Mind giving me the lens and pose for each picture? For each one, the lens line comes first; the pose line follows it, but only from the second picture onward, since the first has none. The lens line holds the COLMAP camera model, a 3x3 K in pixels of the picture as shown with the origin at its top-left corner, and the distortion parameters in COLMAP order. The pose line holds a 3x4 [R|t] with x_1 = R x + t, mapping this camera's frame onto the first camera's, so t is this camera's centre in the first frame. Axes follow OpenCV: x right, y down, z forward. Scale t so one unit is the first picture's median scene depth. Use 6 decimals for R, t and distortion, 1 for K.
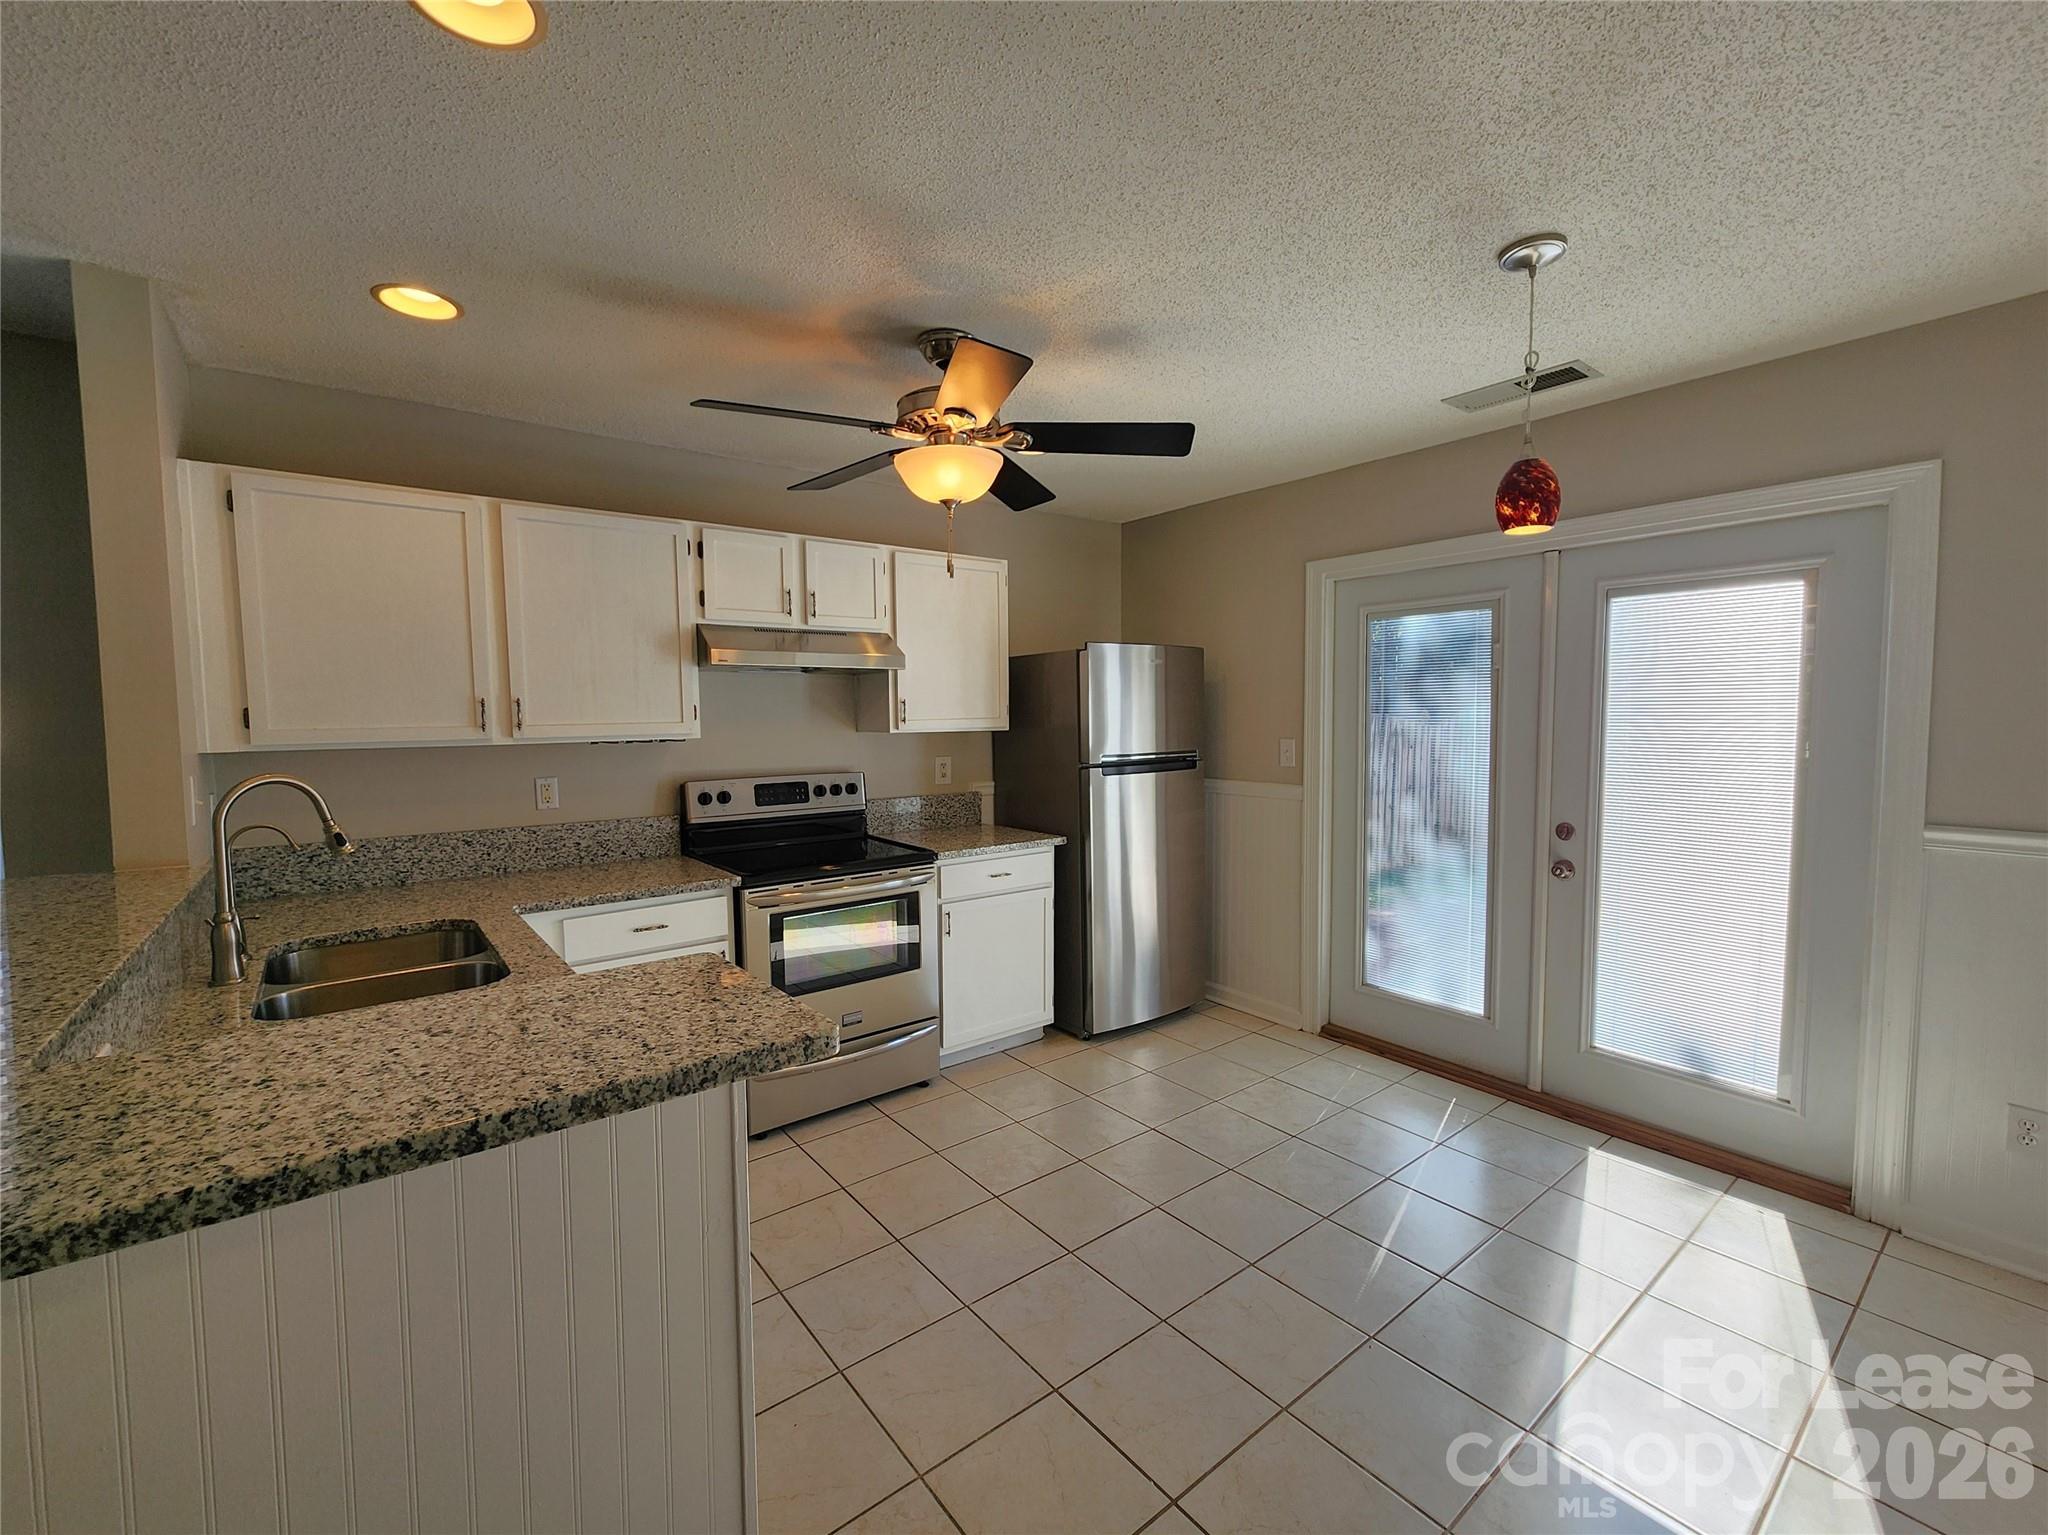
lens RADIAL K [[869.5, 0, 1024.0], [0, 869.5, 767.5], [0, 0, 1]] dist [-0.000349, -0.000032]
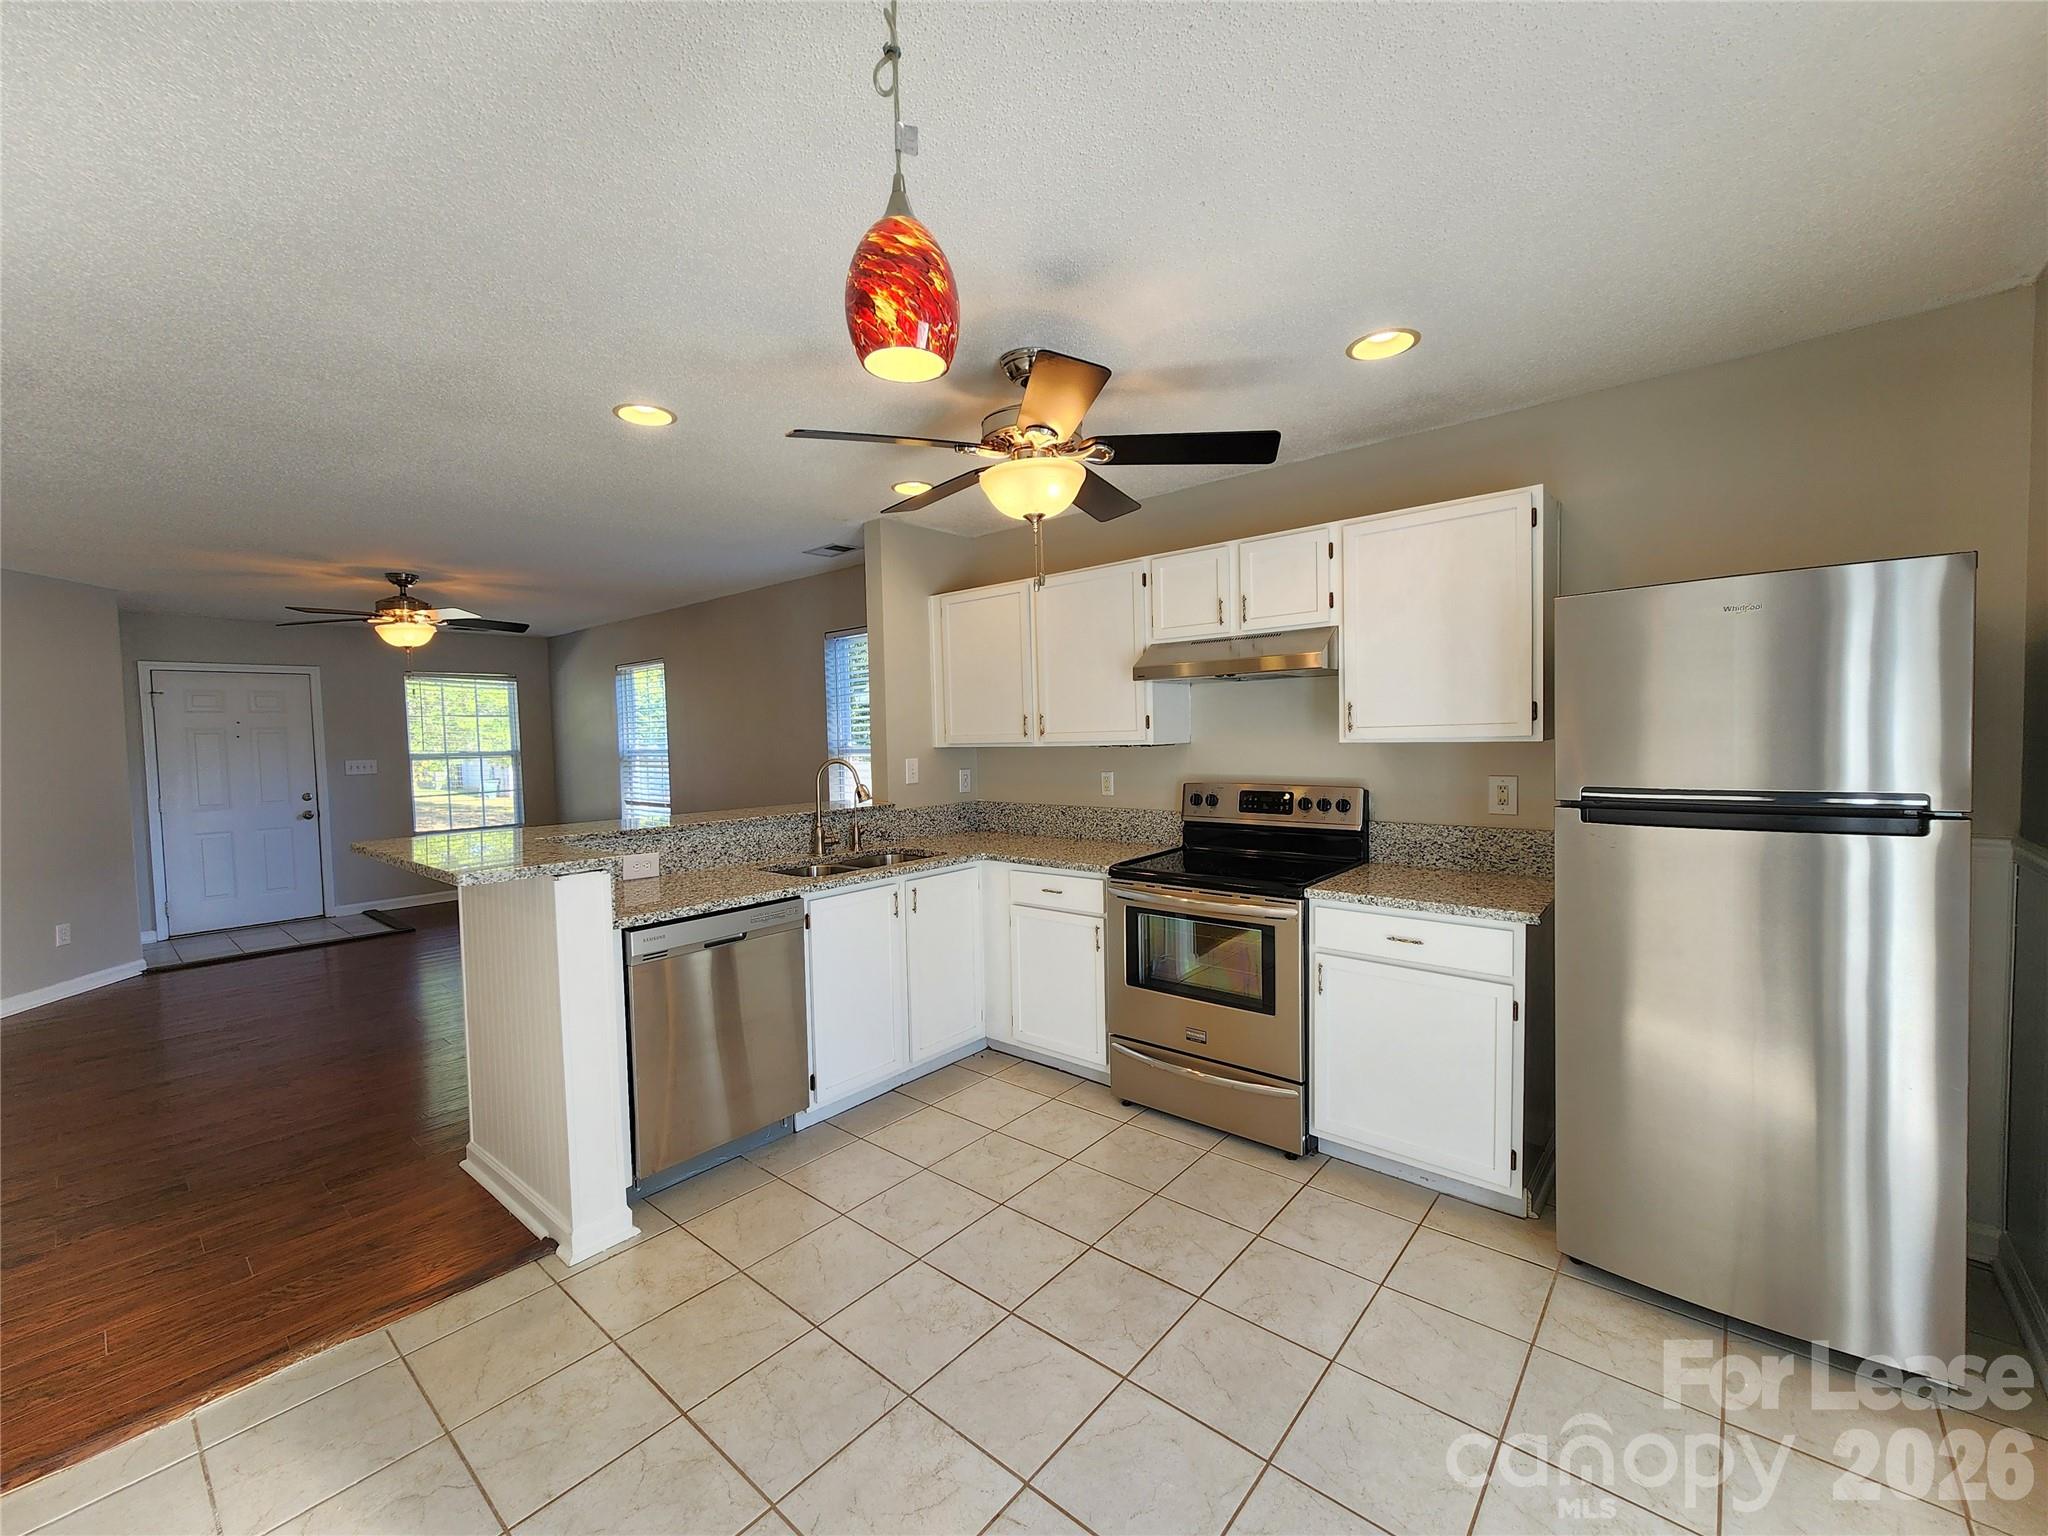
lens RADIAL K [[831.1, 0, 1024.0], [0, 831.1, 768.0], [0, 0, 1]] dist [-0.001779, -0.000077]
pose [[0.202538, 0.043083, -0.978326, 0.608550], [-0.047376, 0.998293, 0.034154, -0.029314], [0.978128, 0.039432, 0.204233, 0.562083]]
